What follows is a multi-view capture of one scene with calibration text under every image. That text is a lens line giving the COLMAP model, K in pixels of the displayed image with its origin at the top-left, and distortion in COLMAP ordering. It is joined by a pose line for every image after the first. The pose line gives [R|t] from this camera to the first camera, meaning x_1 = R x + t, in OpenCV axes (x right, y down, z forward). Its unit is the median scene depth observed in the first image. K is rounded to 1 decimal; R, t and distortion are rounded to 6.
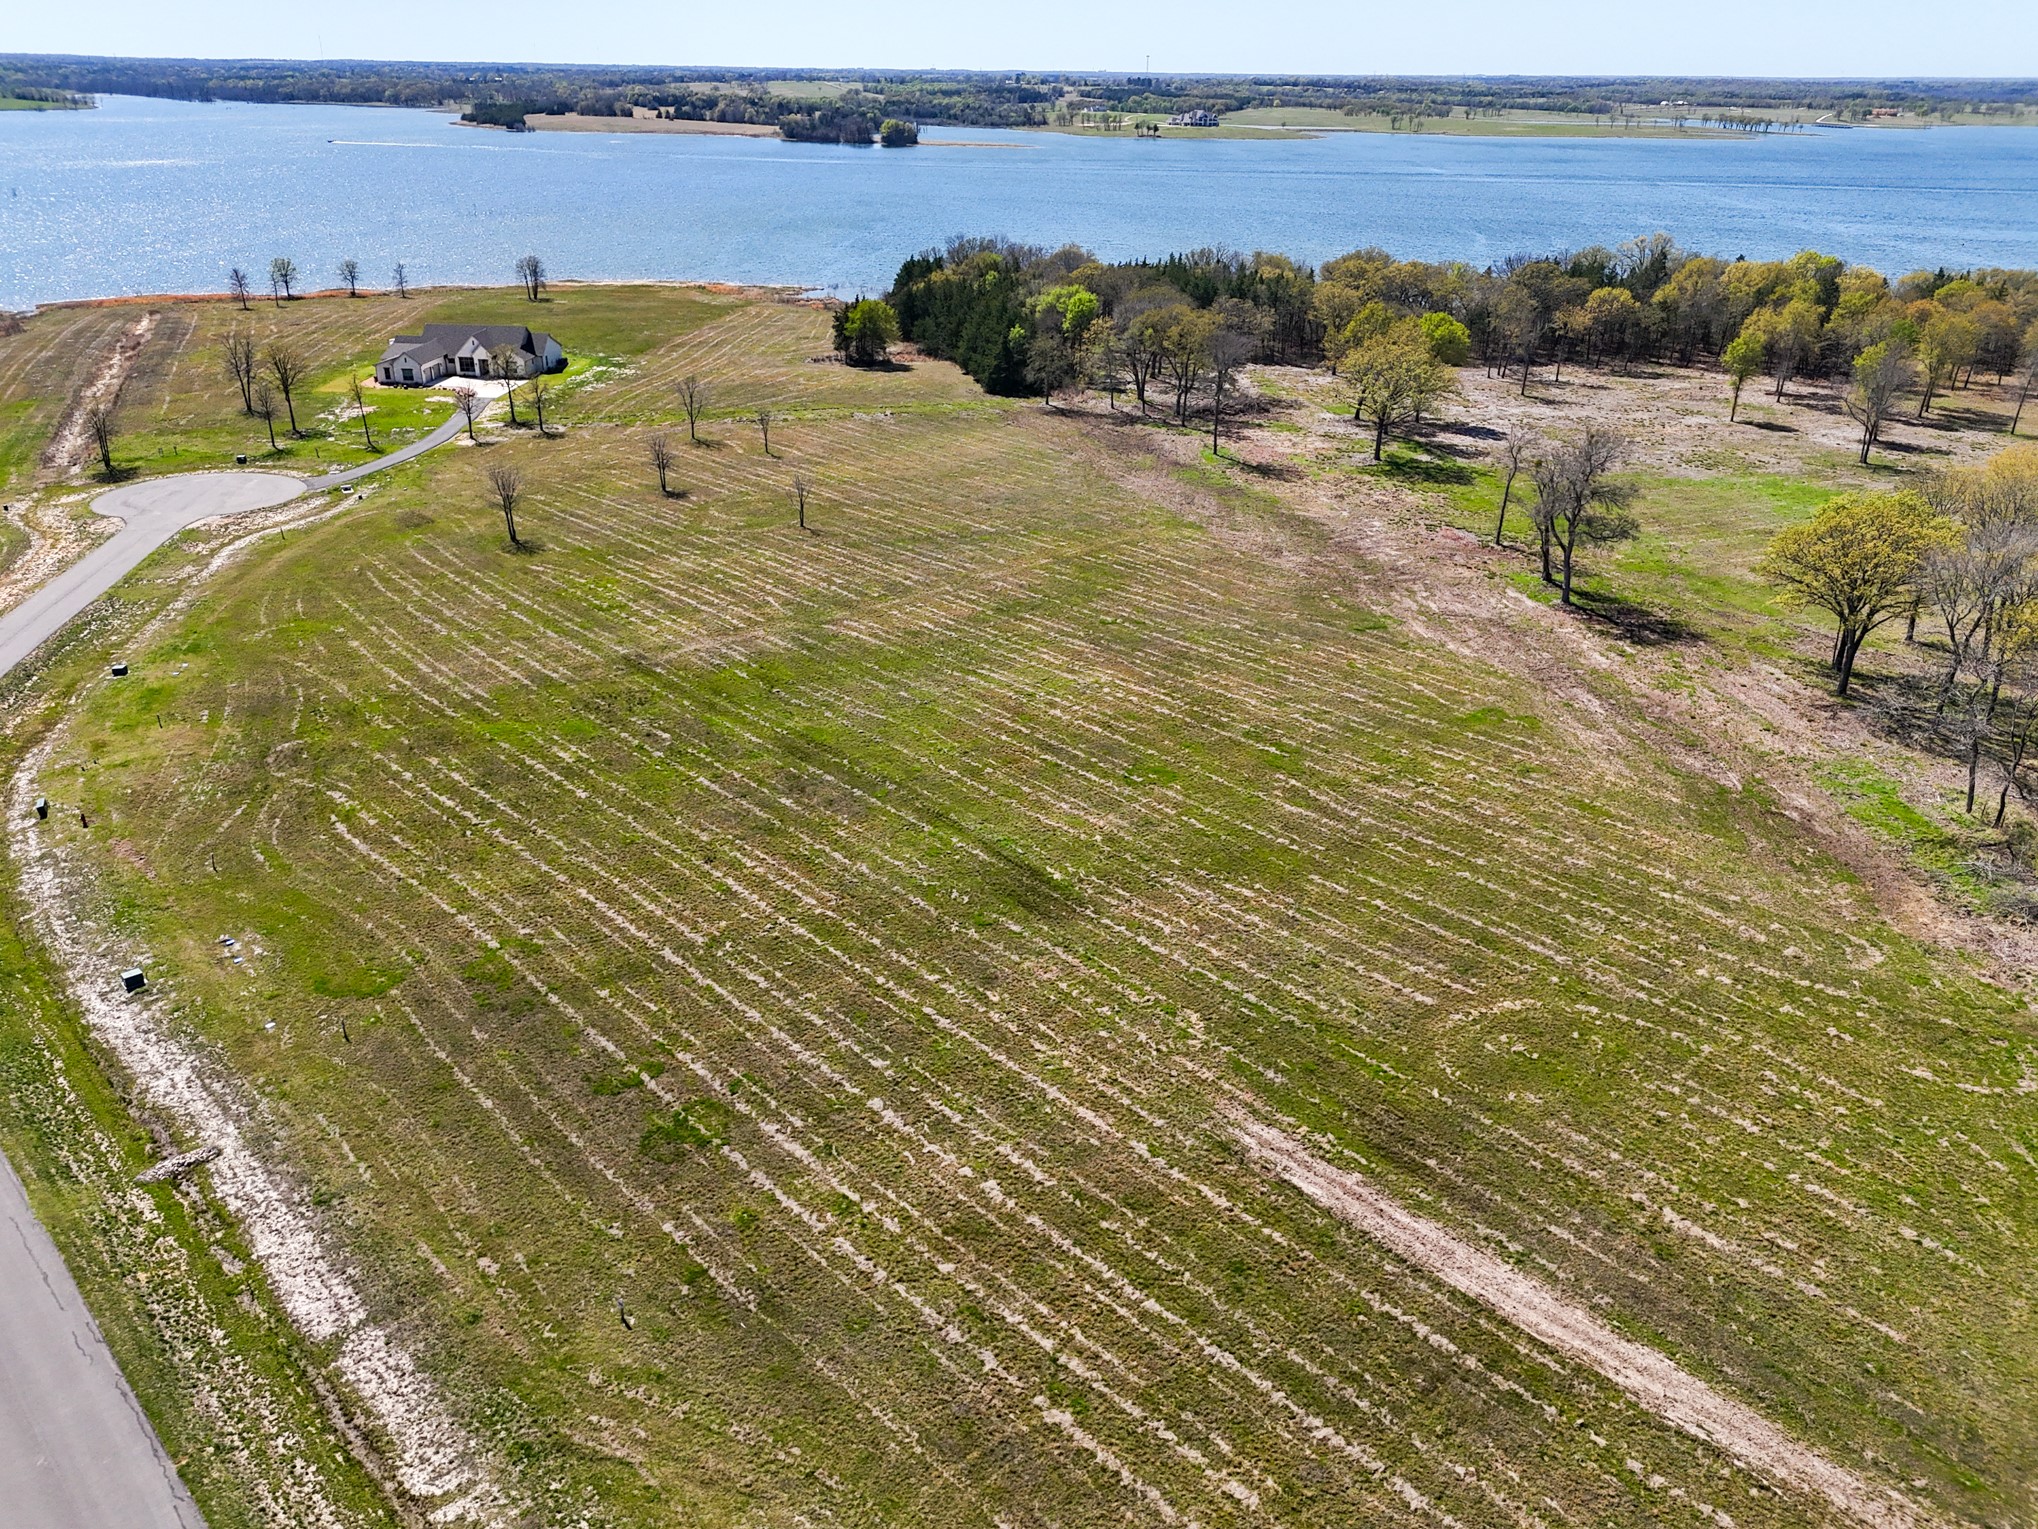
lens RADIAL K [[1498.7, 0, 1018.2], [0, 1498.7, 755.2], [0, 0, 1]] dist [0.056655, -0.052470]
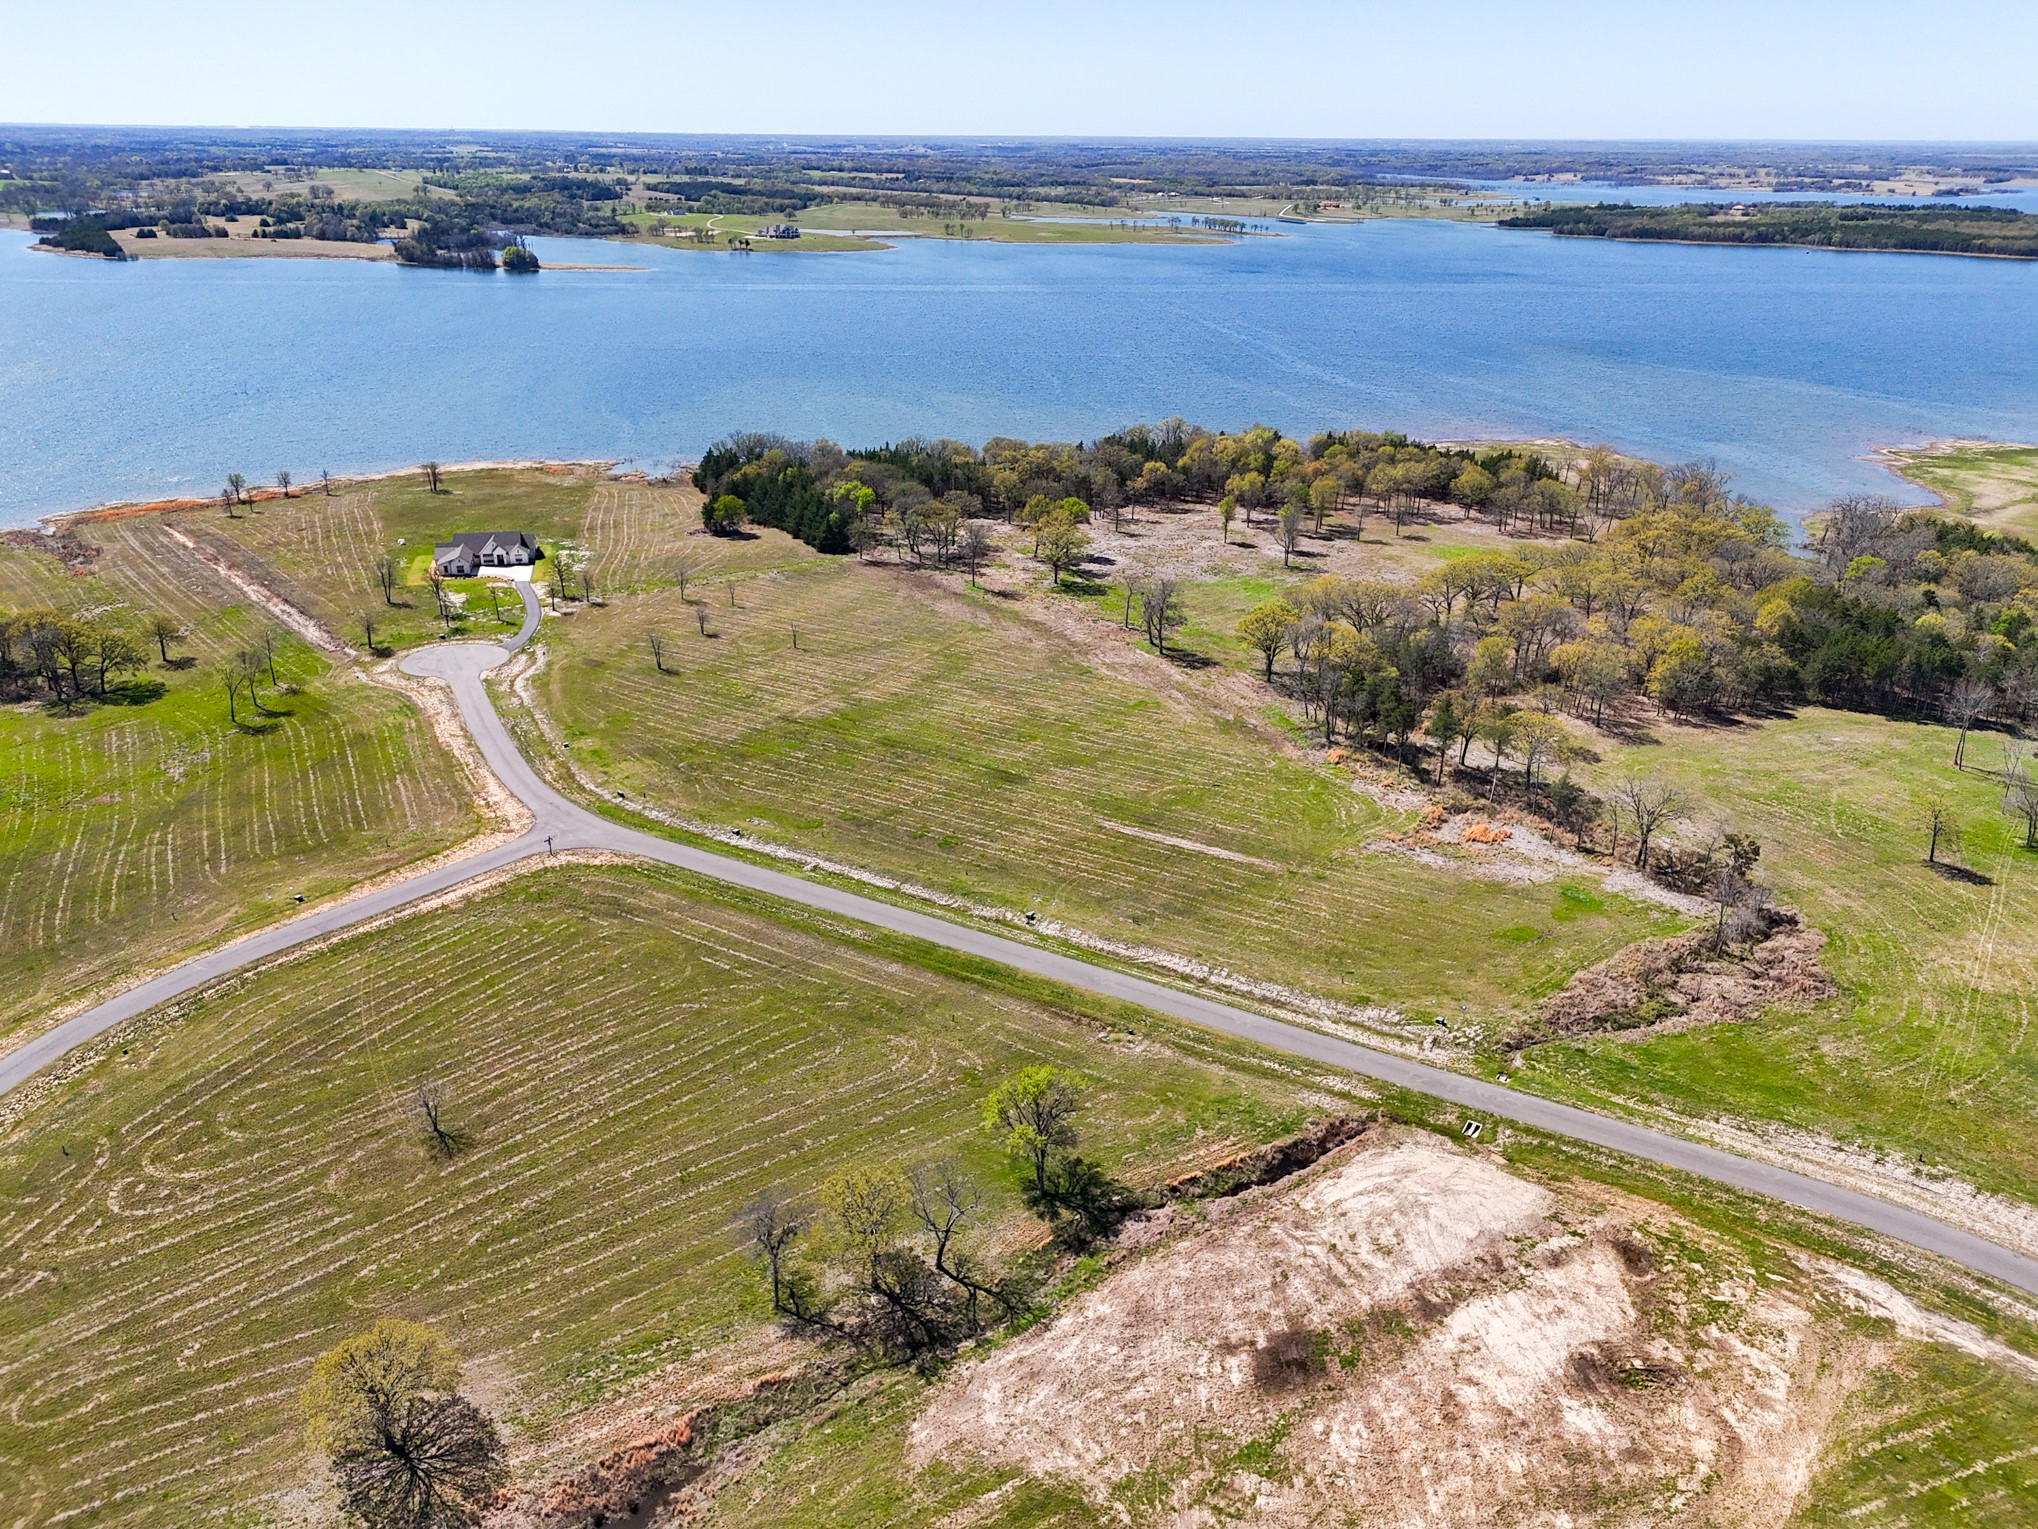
lens RADIAL K [[1498.7, 0, 1017.4], [0, 1498.7, 764.9], [0, 0, 1]] dist [0.056655, -0.052470]
pose [[0.959288, -0.111203, 0.259617, -0.516233], [0.117471, 0.993038, -0.008707, 0.068685], [-0.256841, 0.038850, 0.965672, -1.280896]]
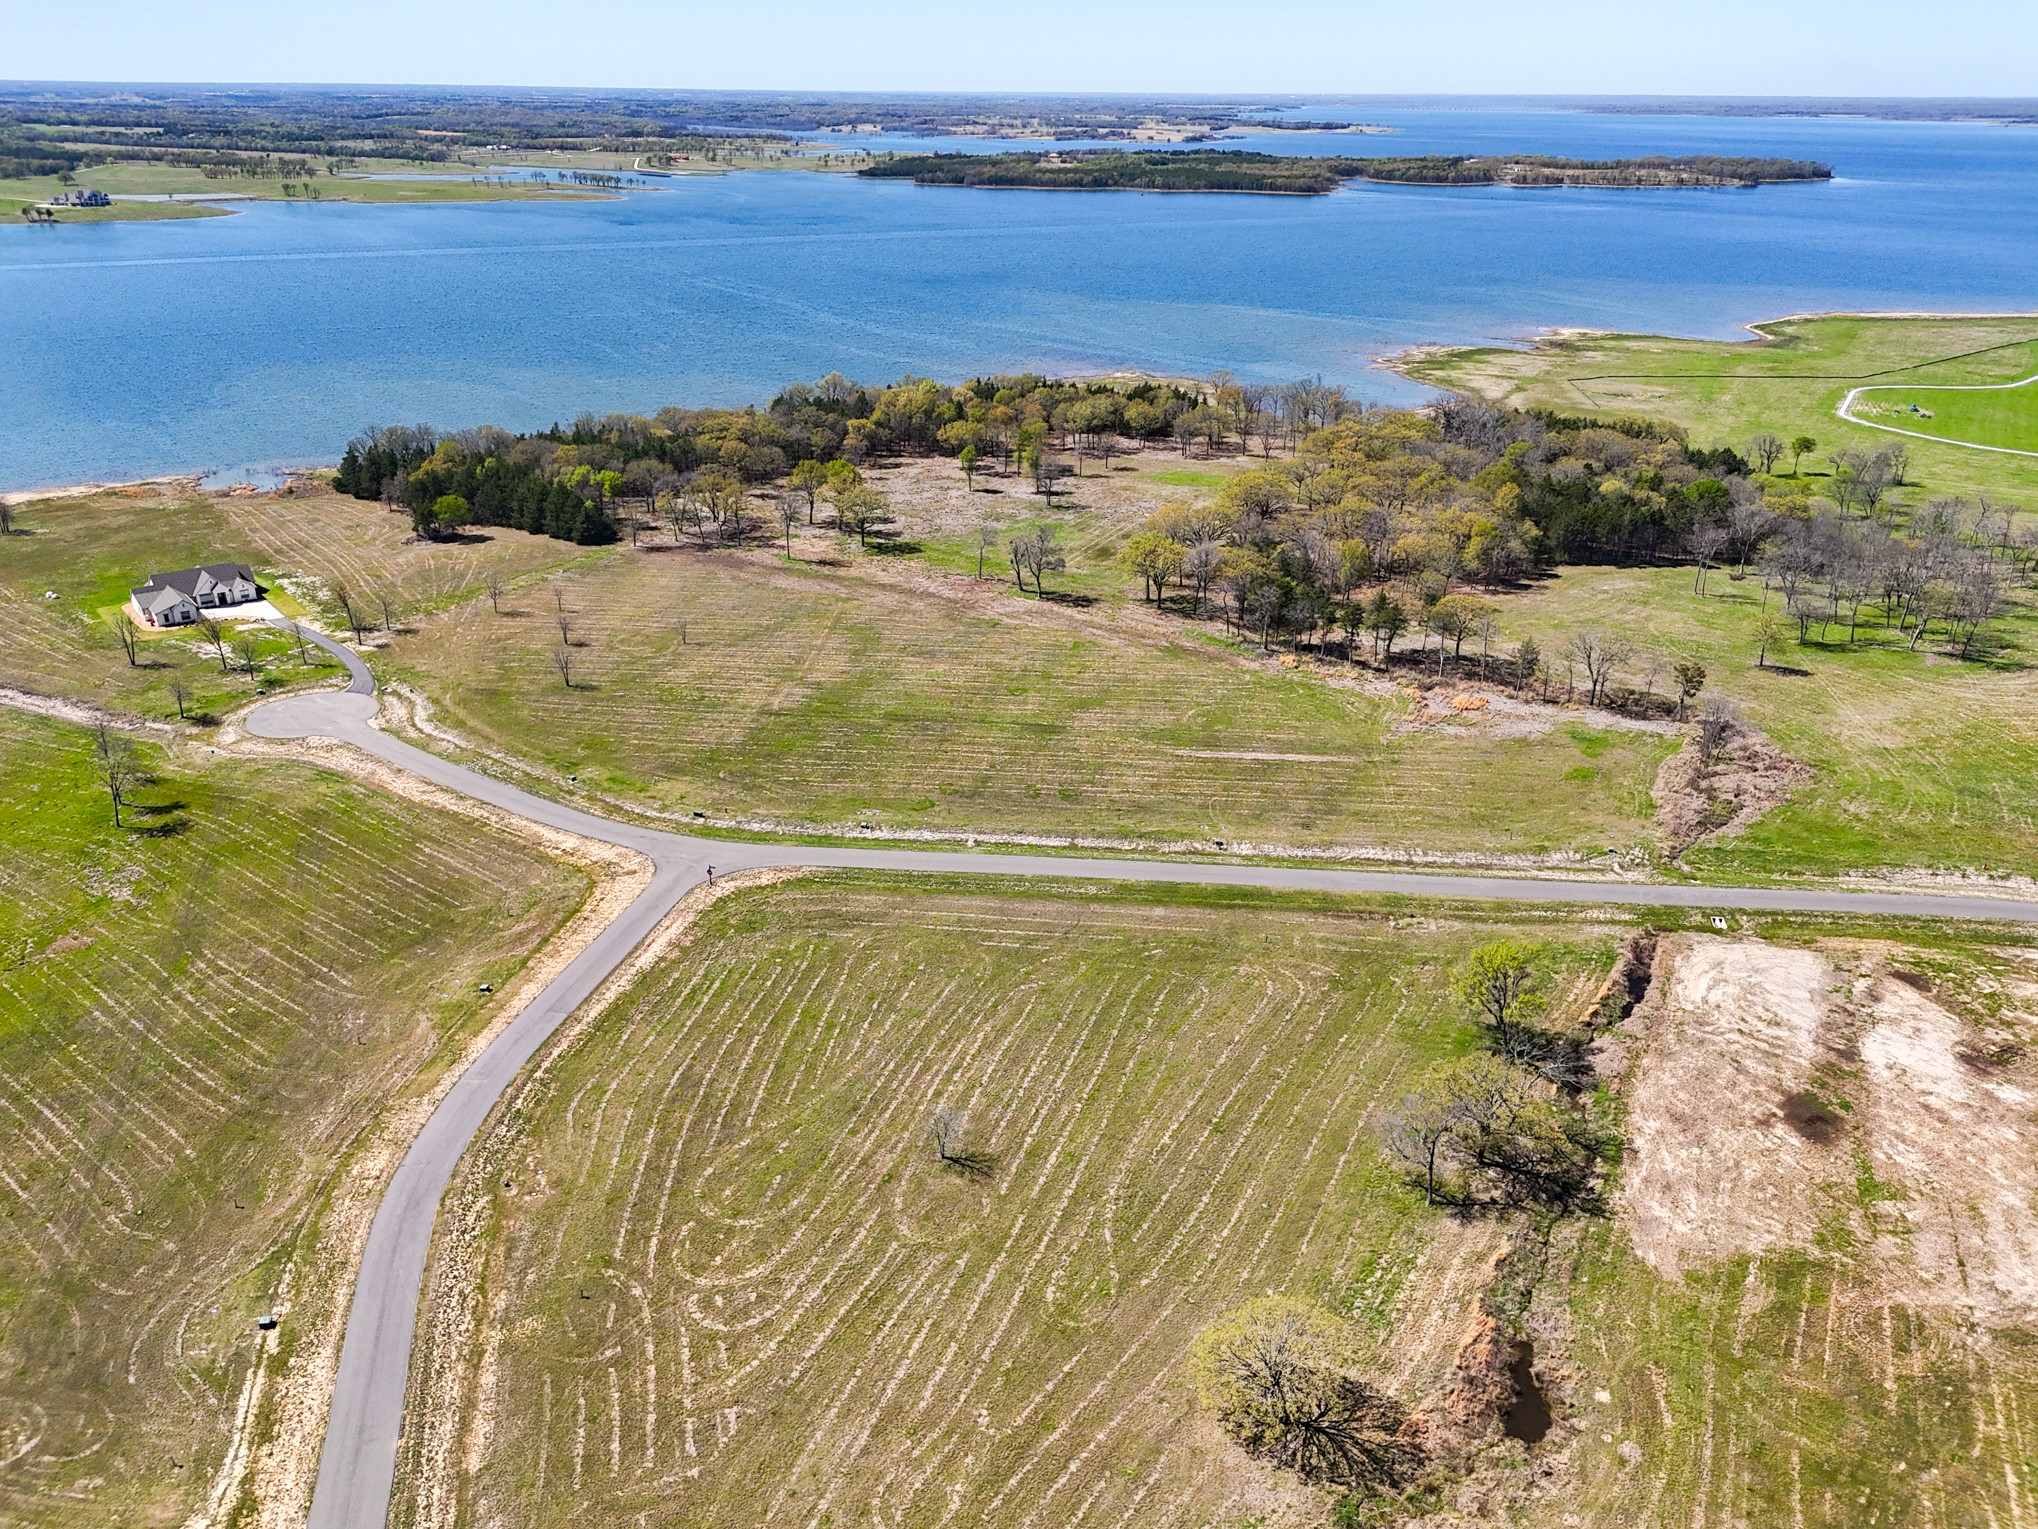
lens RADIAL K [[1498.7, 0, 1018.2], [0, 1498.7, 773.0], [0, 0, 1]] dist [0.056655, -0.052470]
pose [[0.745176, -0.280205, 0.605144, -1.317734], [0.275275, 0.955769, 0.103583, -0.103655], [-0.607402, 0.089393, 0.789349, -0.913745]]
